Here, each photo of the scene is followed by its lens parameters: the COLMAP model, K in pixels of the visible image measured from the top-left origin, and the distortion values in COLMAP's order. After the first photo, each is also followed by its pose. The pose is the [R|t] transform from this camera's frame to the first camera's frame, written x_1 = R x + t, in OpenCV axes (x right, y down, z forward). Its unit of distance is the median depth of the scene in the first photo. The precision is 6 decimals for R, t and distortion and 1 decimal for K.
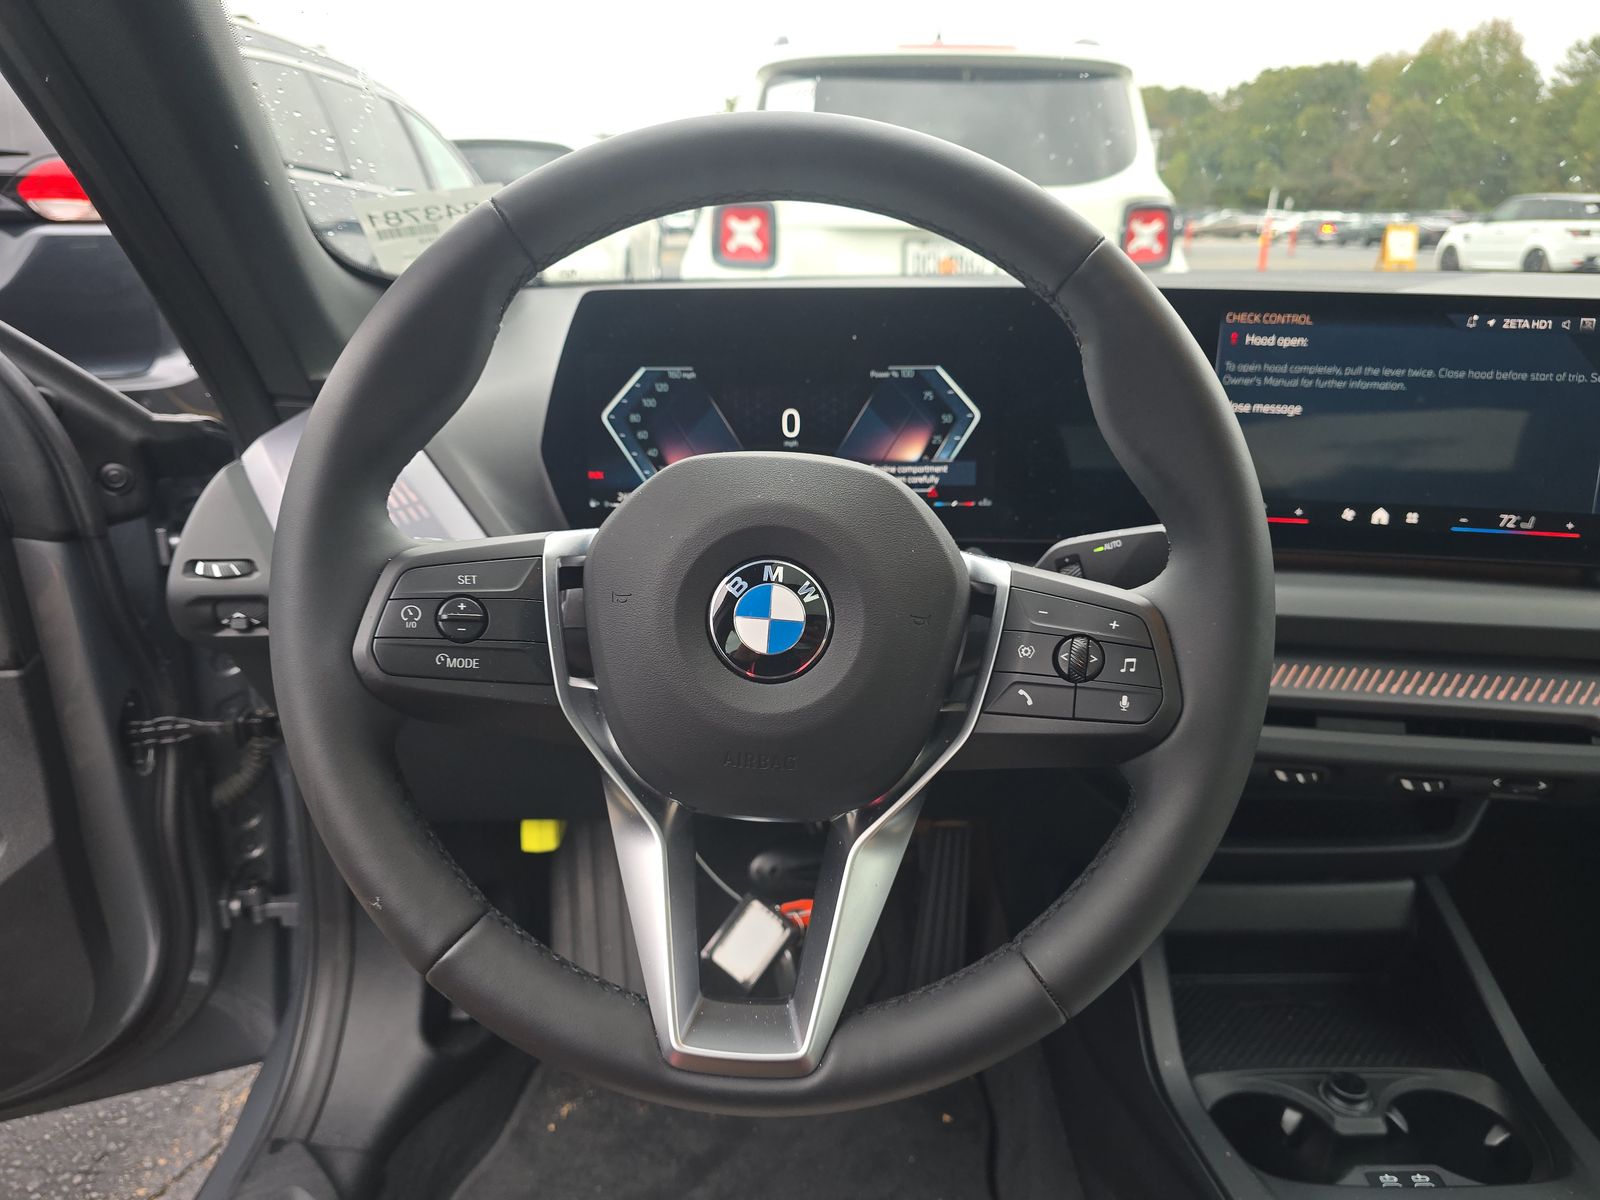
lens RADIAL K [[1074.0, 0, 798.5], [0, 1074.0, 617.3], [0, 0, 1]] dist [0.030847, -0.032451]
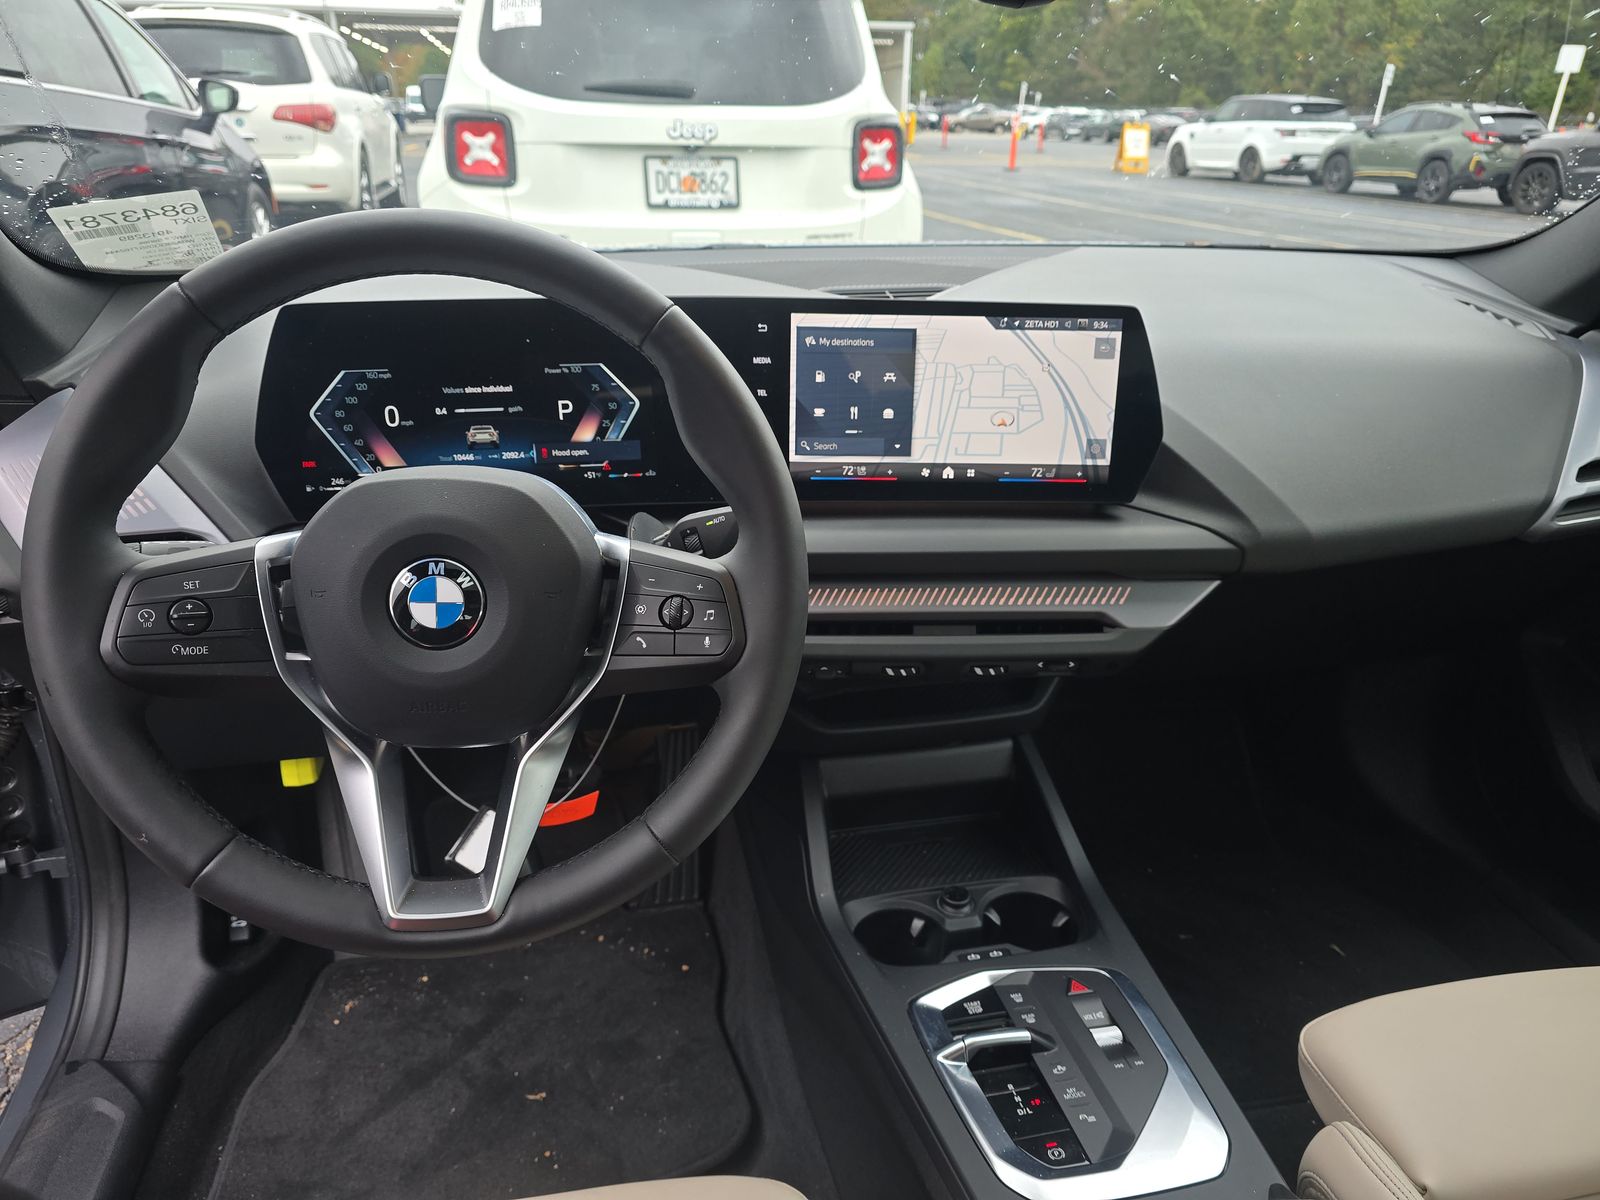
lens RADIAL K [[1074.0, 0, 798.5], [0, 1074.0, 617.3], [0, 0, 1]] dist [0.030847, -0.032451]
pose [[0.980083, -0.070936, 0.185487, 0.093603], [0.053675, 0.993886, 0.096487, -0.048391], [-0.191197, -0.084610, 0.977898, -0.234625]]
